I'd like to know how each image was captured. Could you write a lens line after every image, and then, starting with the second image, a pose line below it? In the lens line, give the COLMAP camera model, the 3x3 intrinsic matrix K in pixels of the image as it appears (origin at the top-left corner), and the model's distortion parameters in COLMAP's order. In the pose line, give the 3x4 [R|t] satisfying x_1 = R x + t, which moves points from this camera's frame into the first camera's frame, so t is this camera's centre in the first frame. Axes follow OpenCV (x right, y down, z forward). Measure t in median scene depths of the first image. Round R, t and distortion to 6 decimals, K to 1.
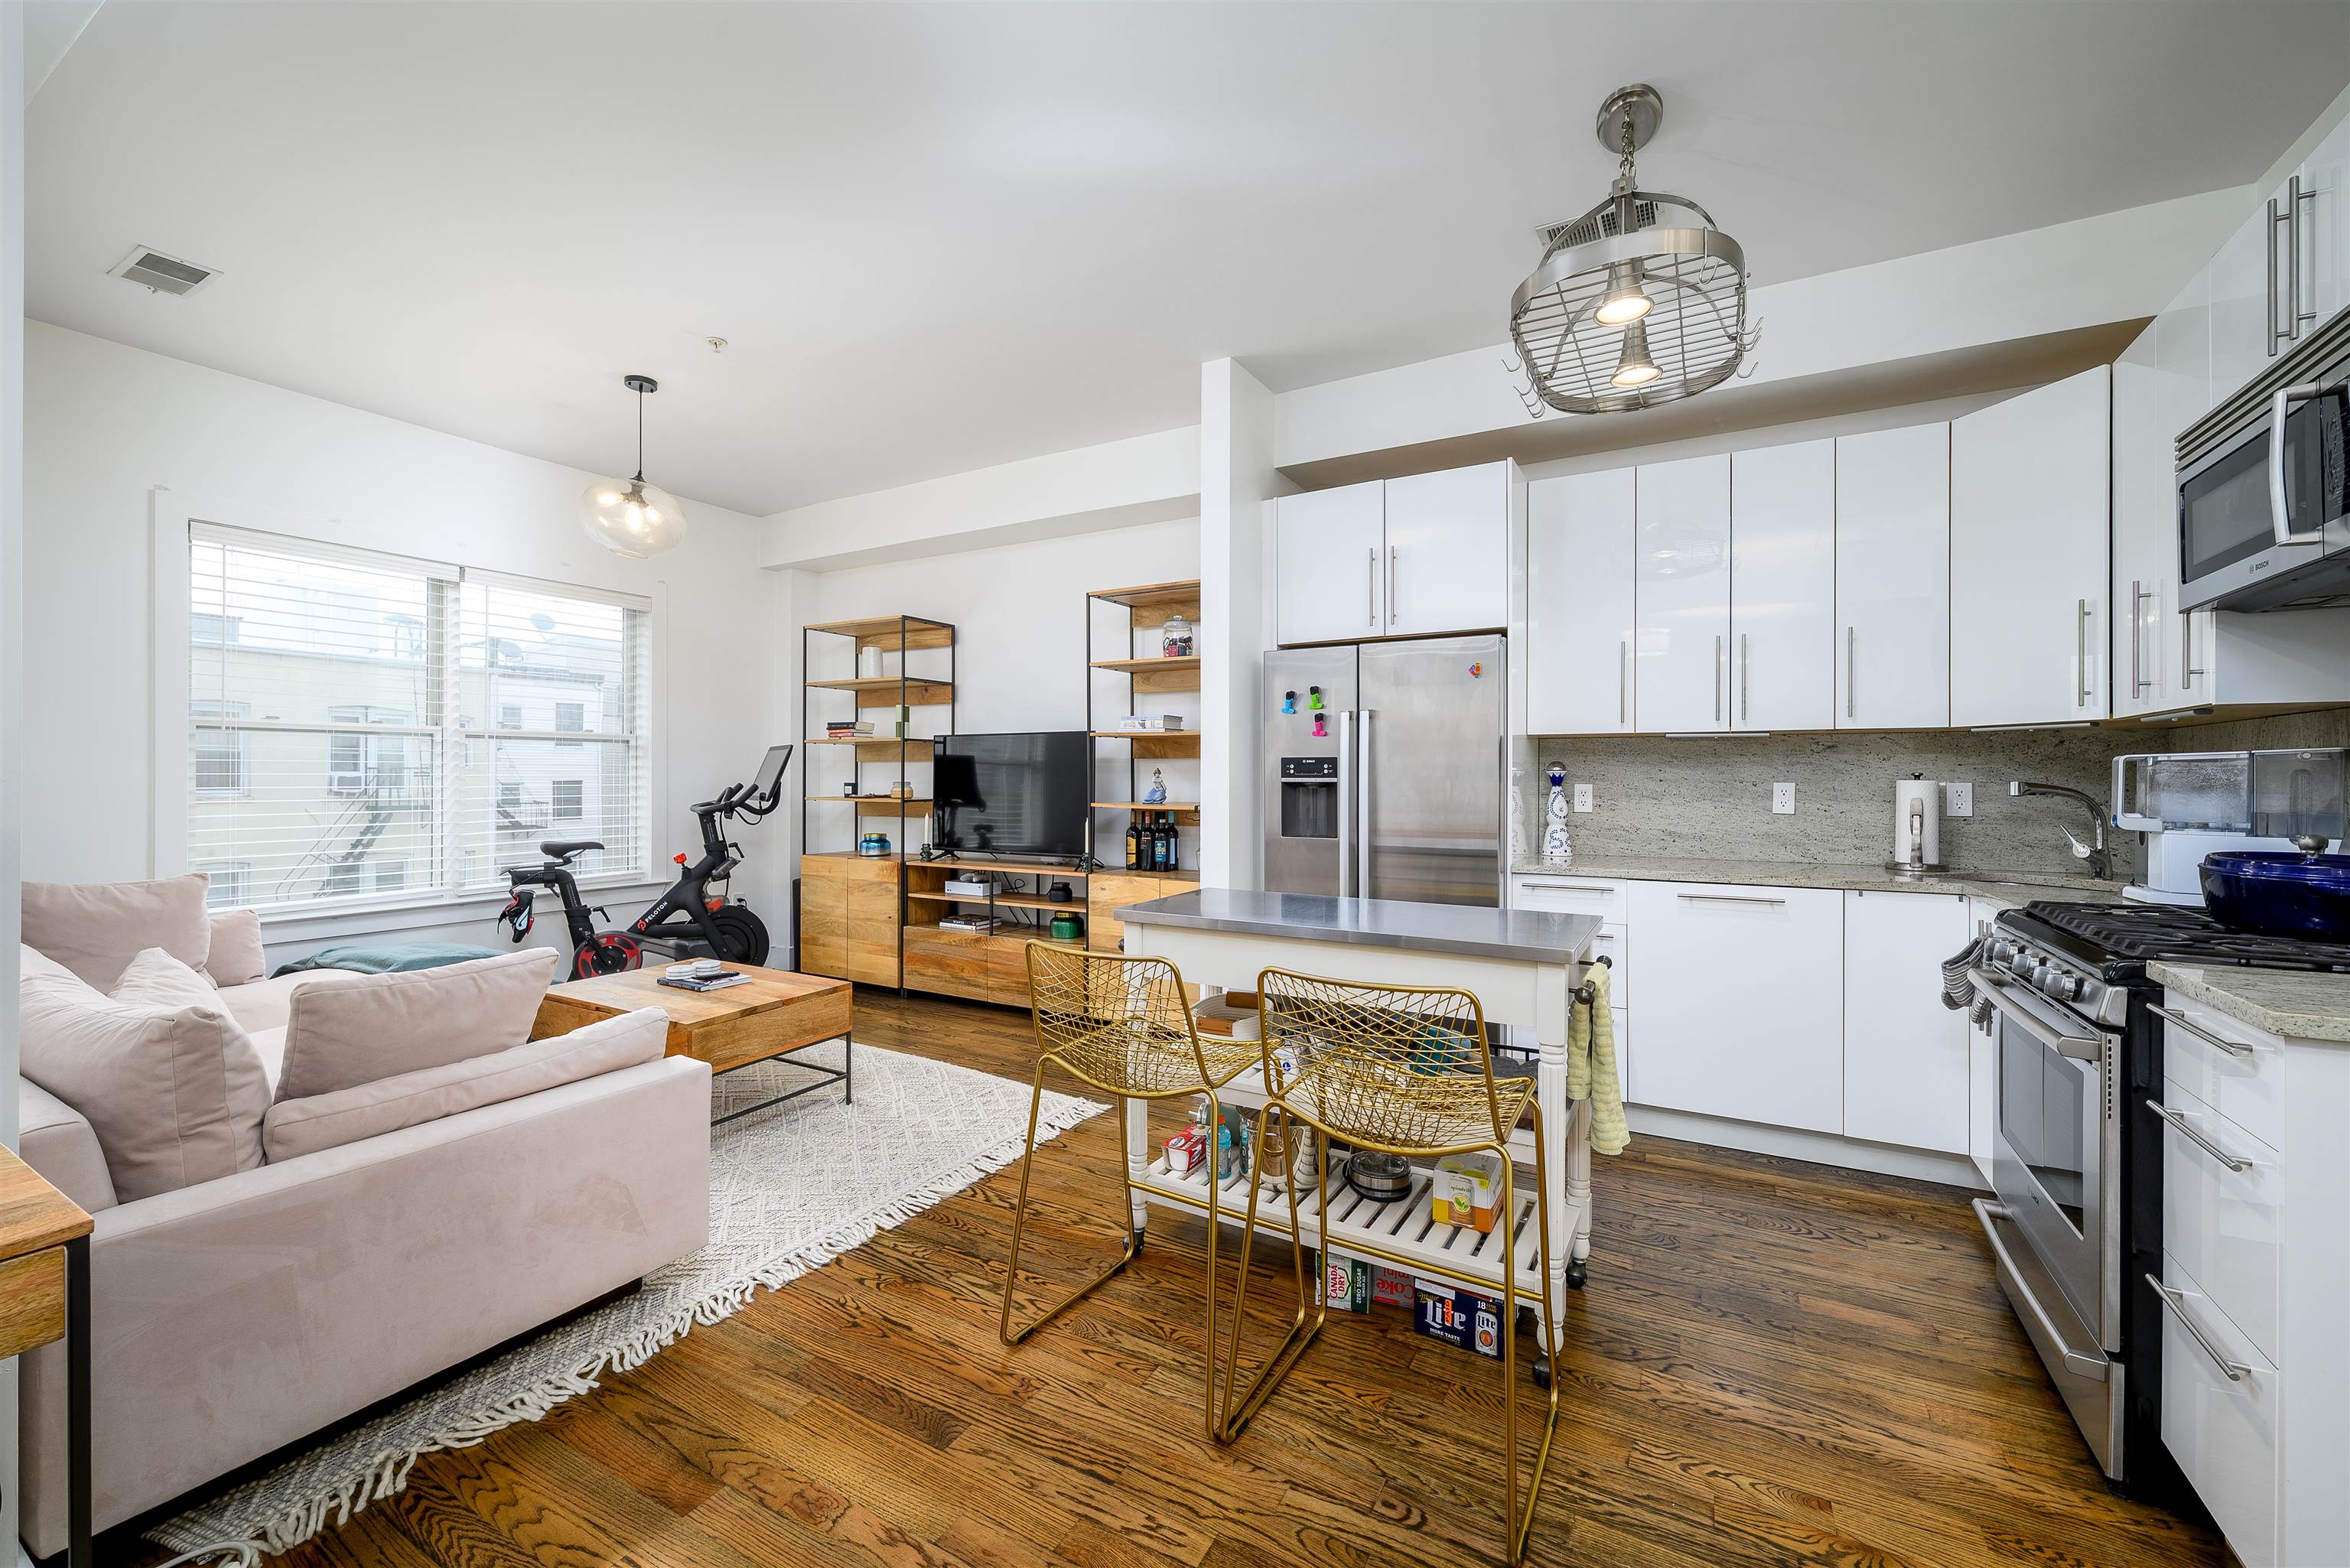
lens RADIAL K [[945.3, 0, 1175.0], [0, 945.3, 784.0], [0, 0, 1]] dist [0.000665, 0.000136]
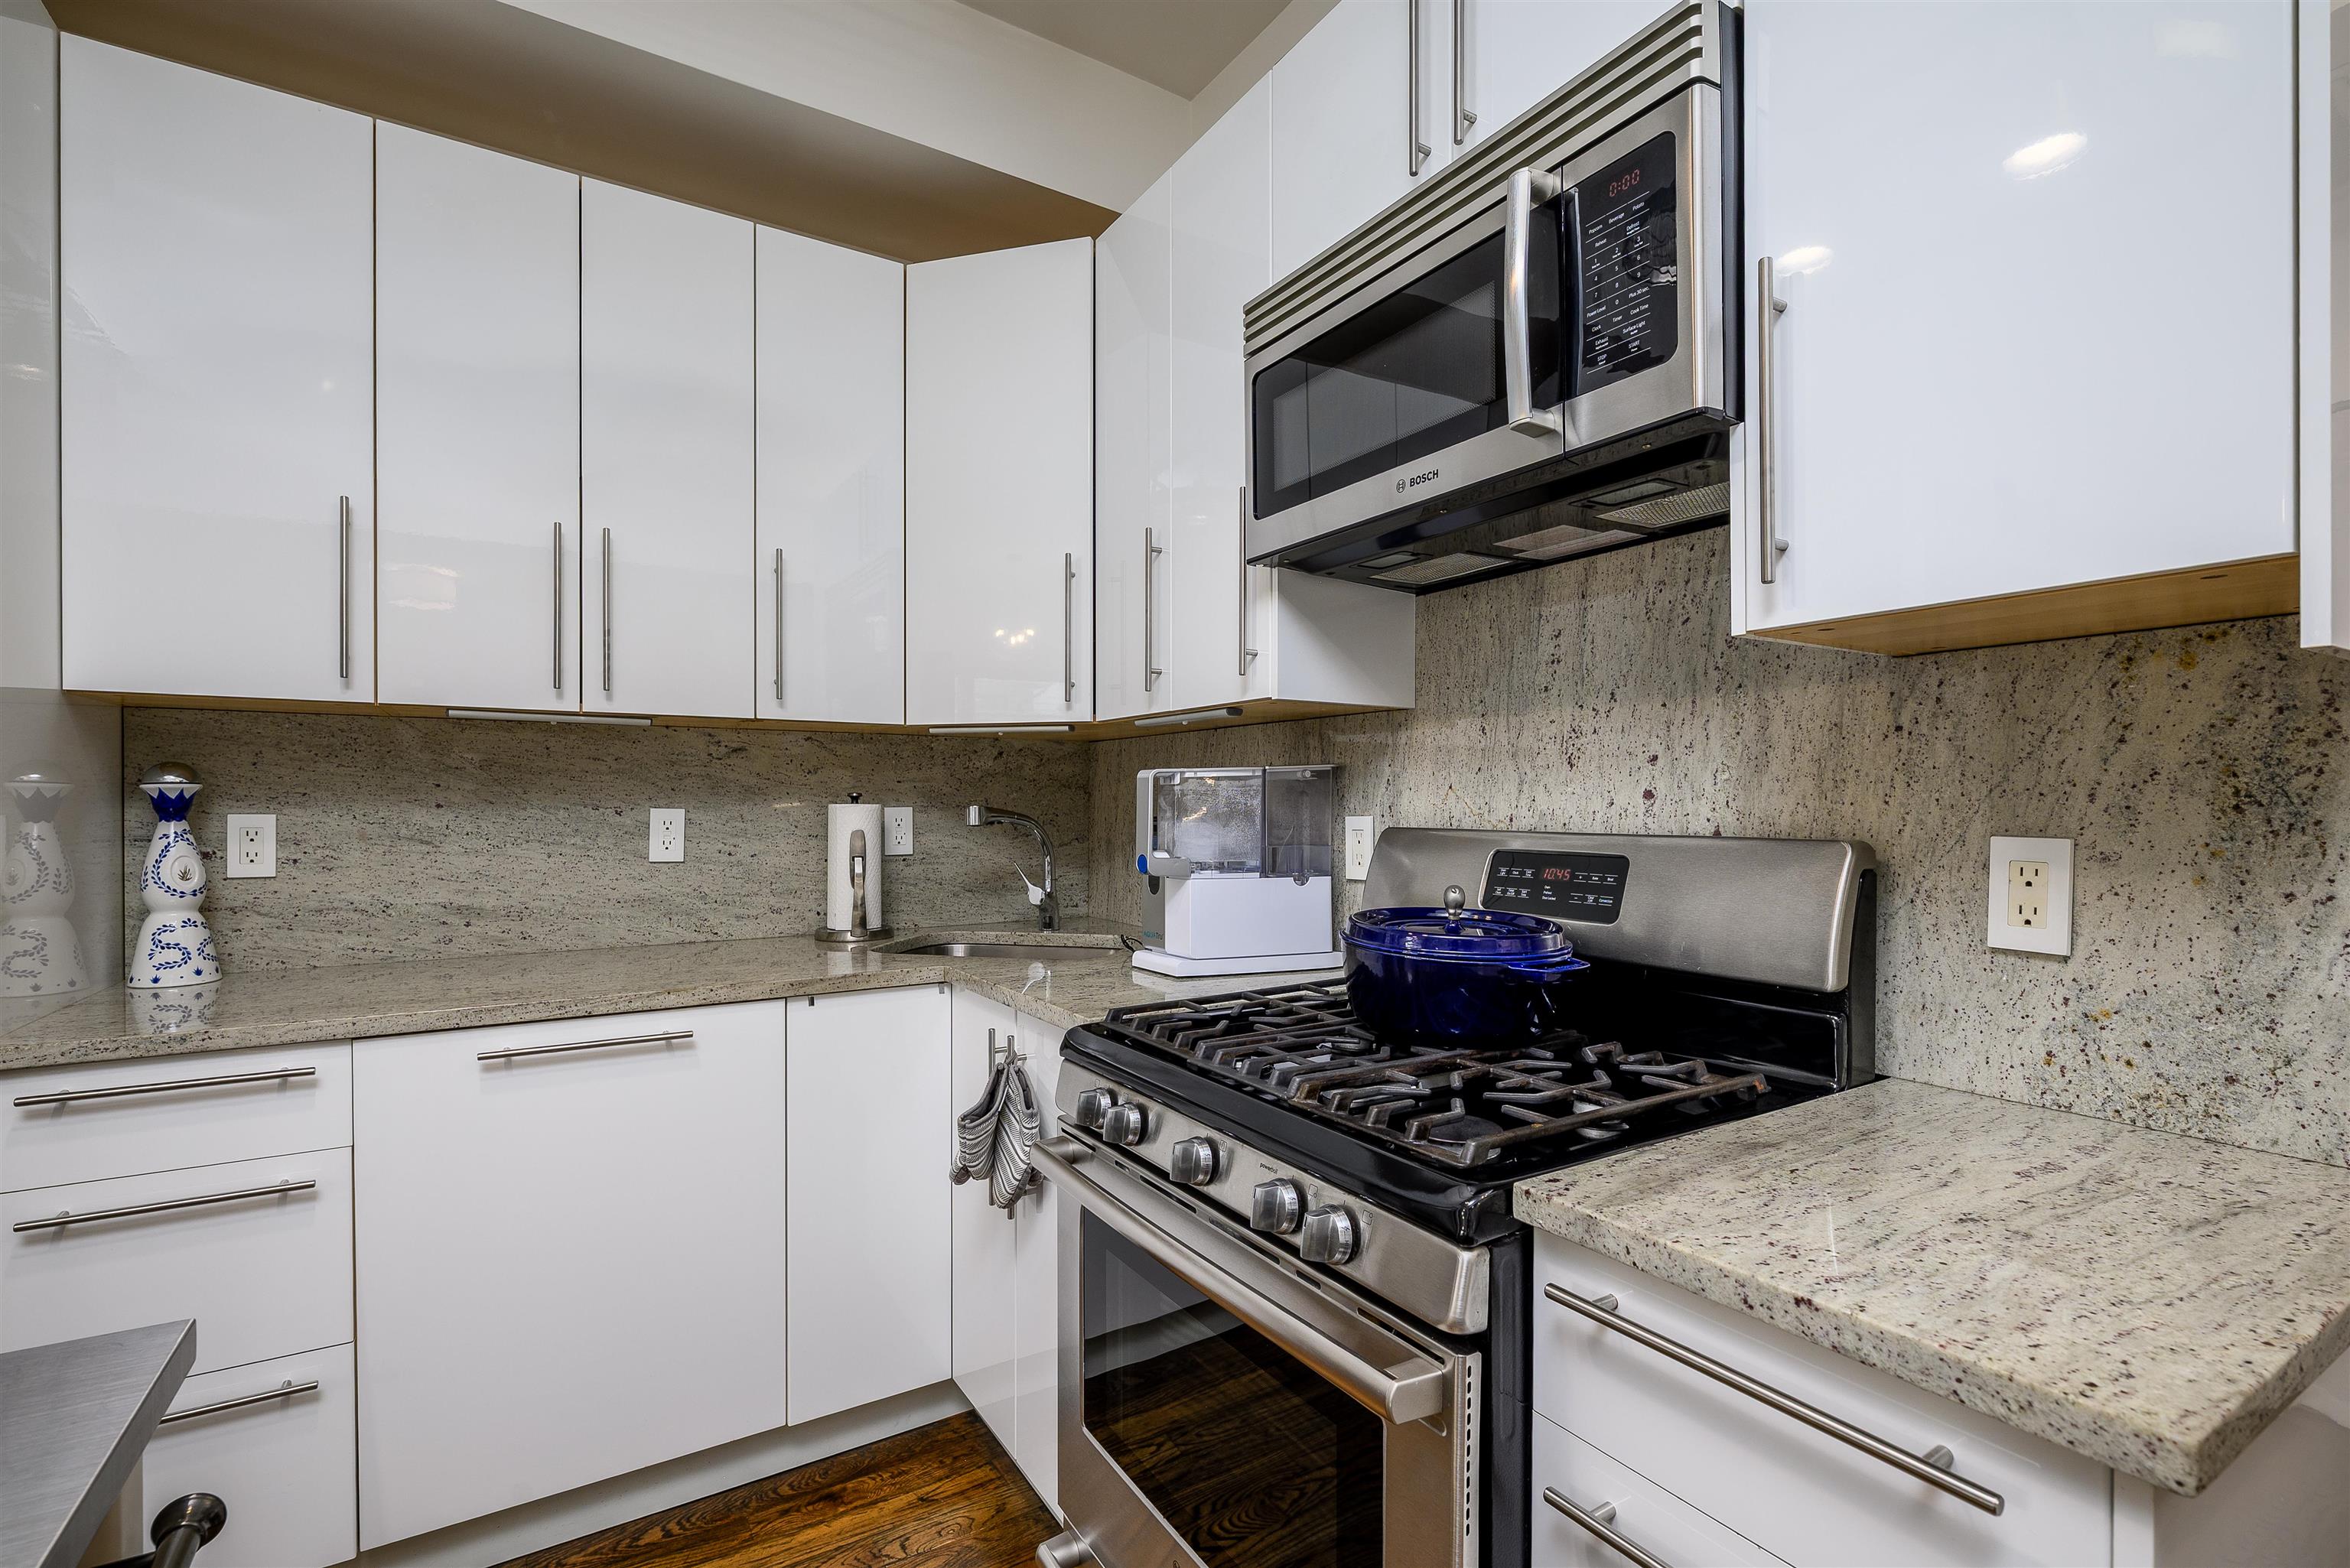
lens RADIAL K [[1058.4, 0, 1174.7], [0, 1058.4, 802.1], [0, 0, 1]] dist [0.001272, -0.000406]
pose [[0.474266, -0.003243, 0.880376, 0.234904], [0.004424, 0.999989, 0.001301, -0.005291], [-0.880371, 0.003278, 0.474275, 0.448181]]
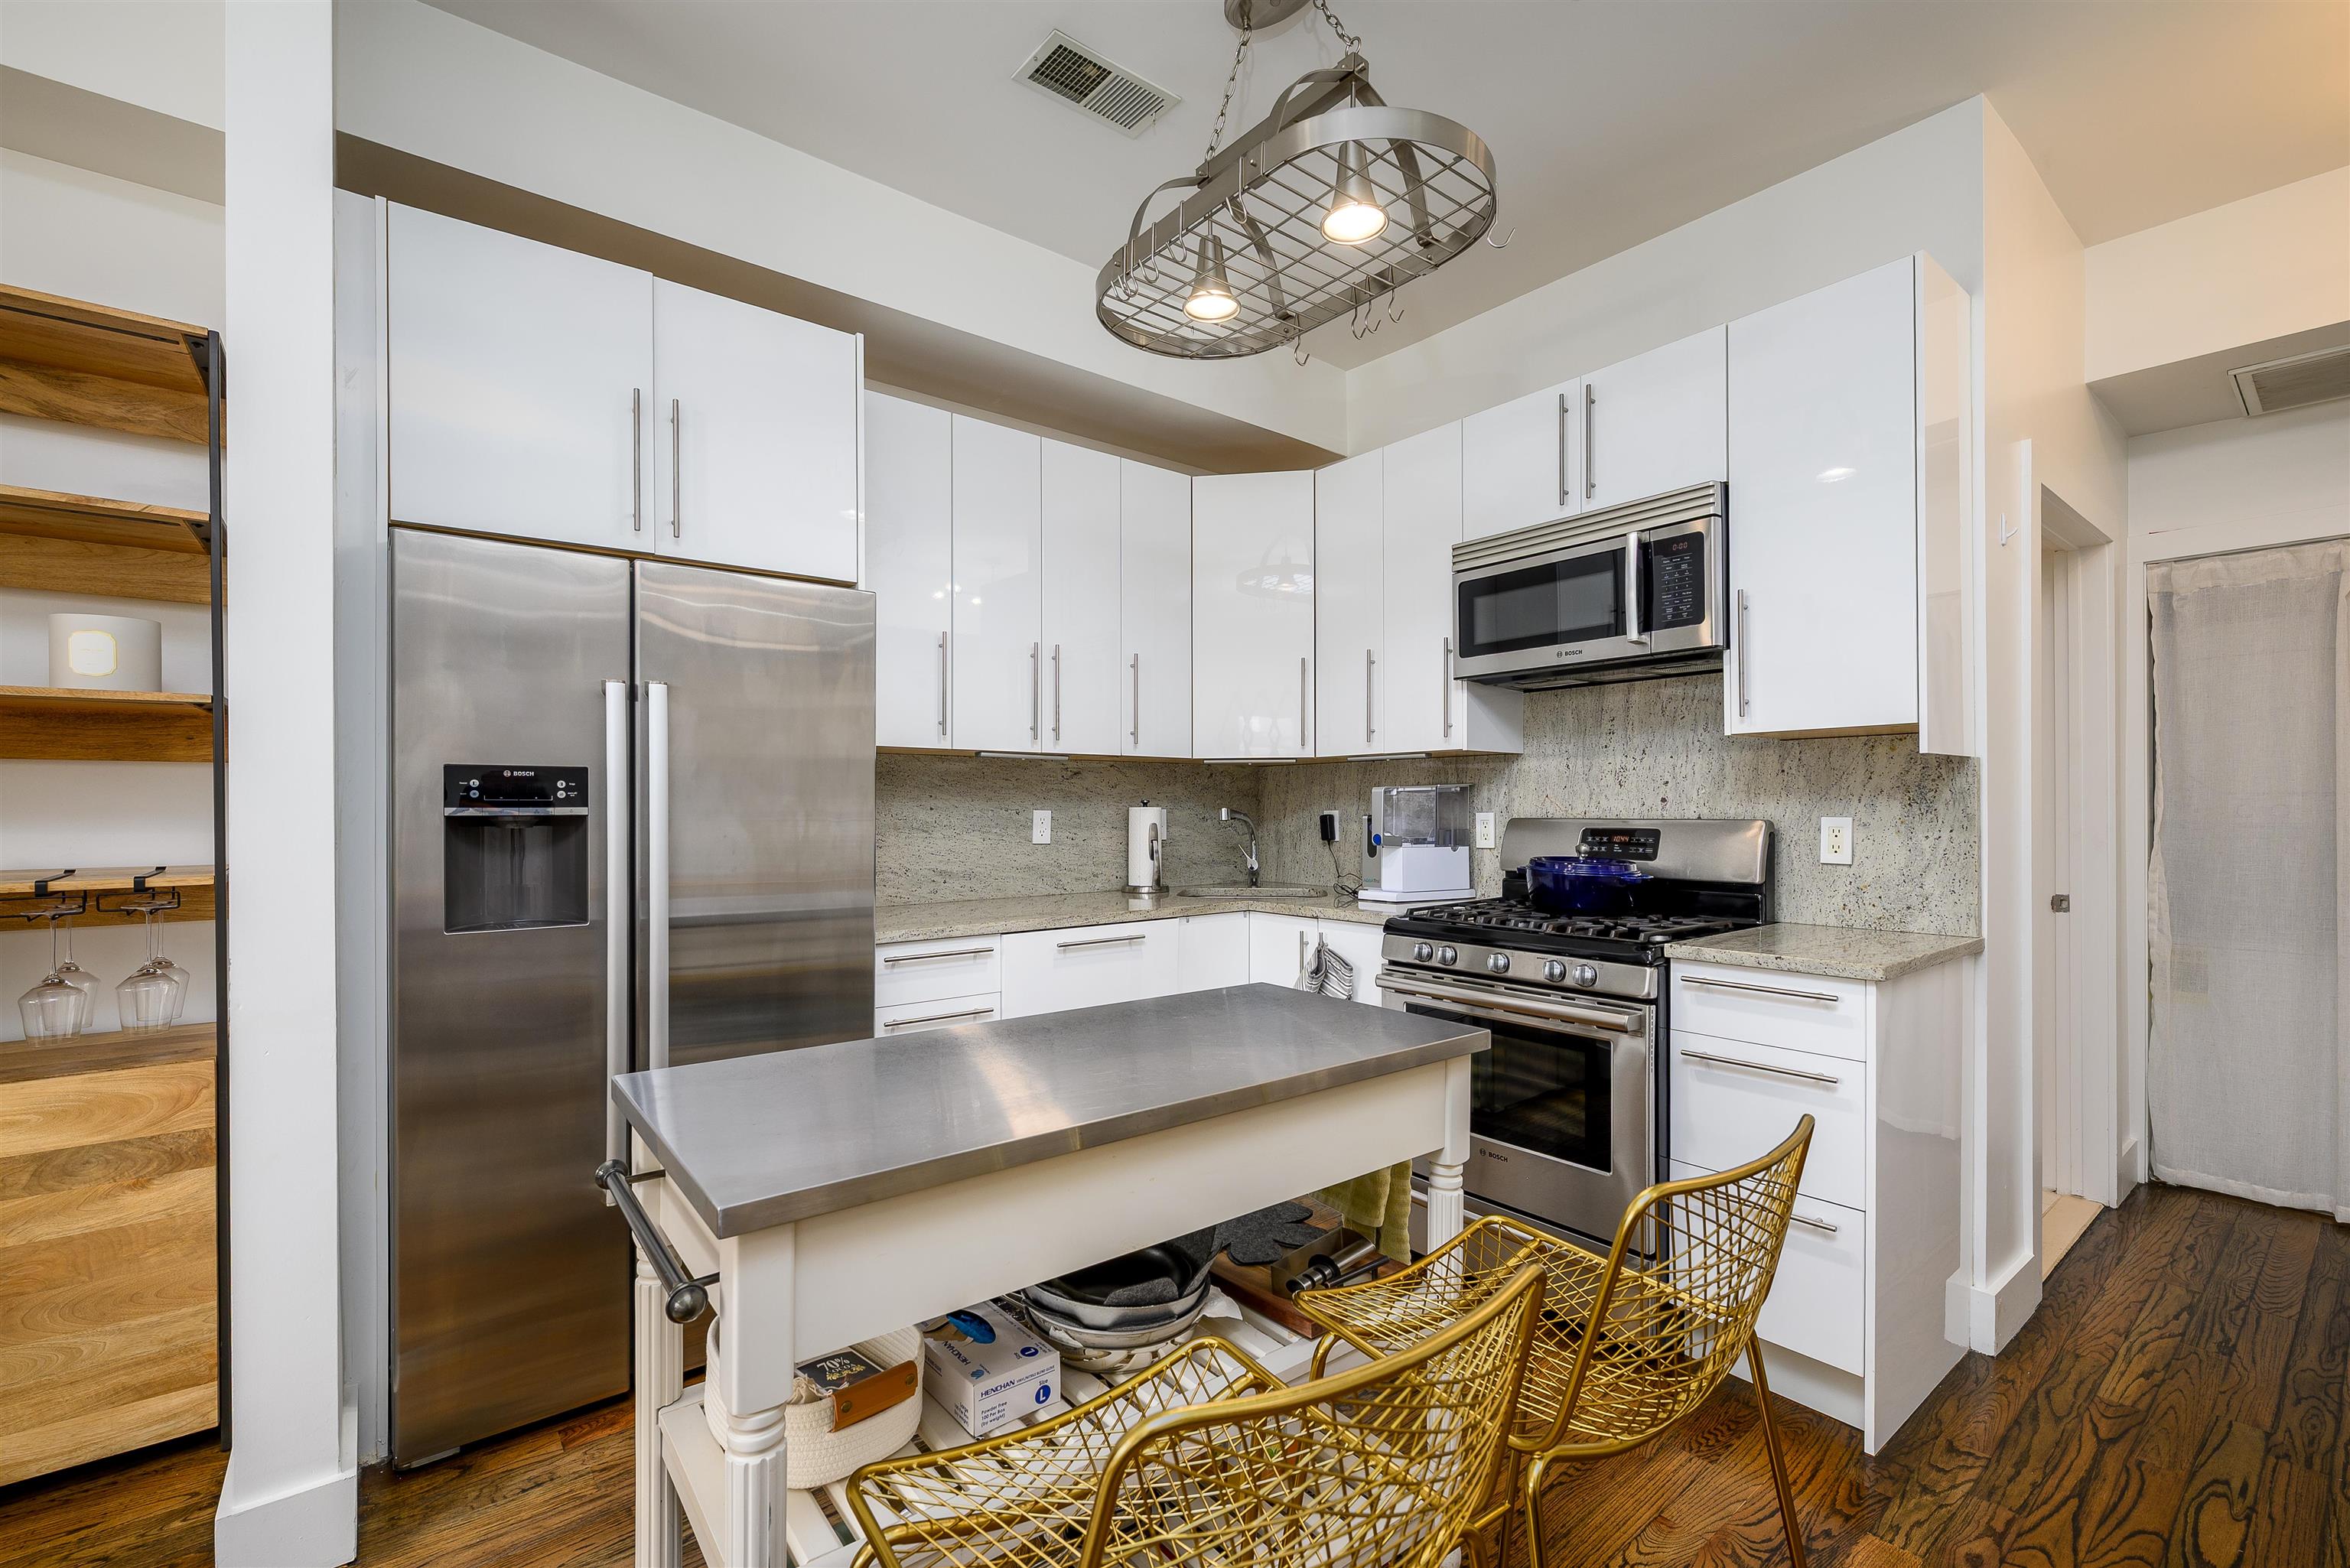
lens RADIAL K [[1002.2, 0, 1174.5], [0, 1002.2, 804.3], [0, 0, 1]] dist [0.000800, 0.000127]
pose [[0.371362, -0.001398, 0.928487, -0.244093], [0.008034, 0.999966, -0.001707, -0.005073], [-0.928453, 0.008093, 0.371361, 0.554526]]
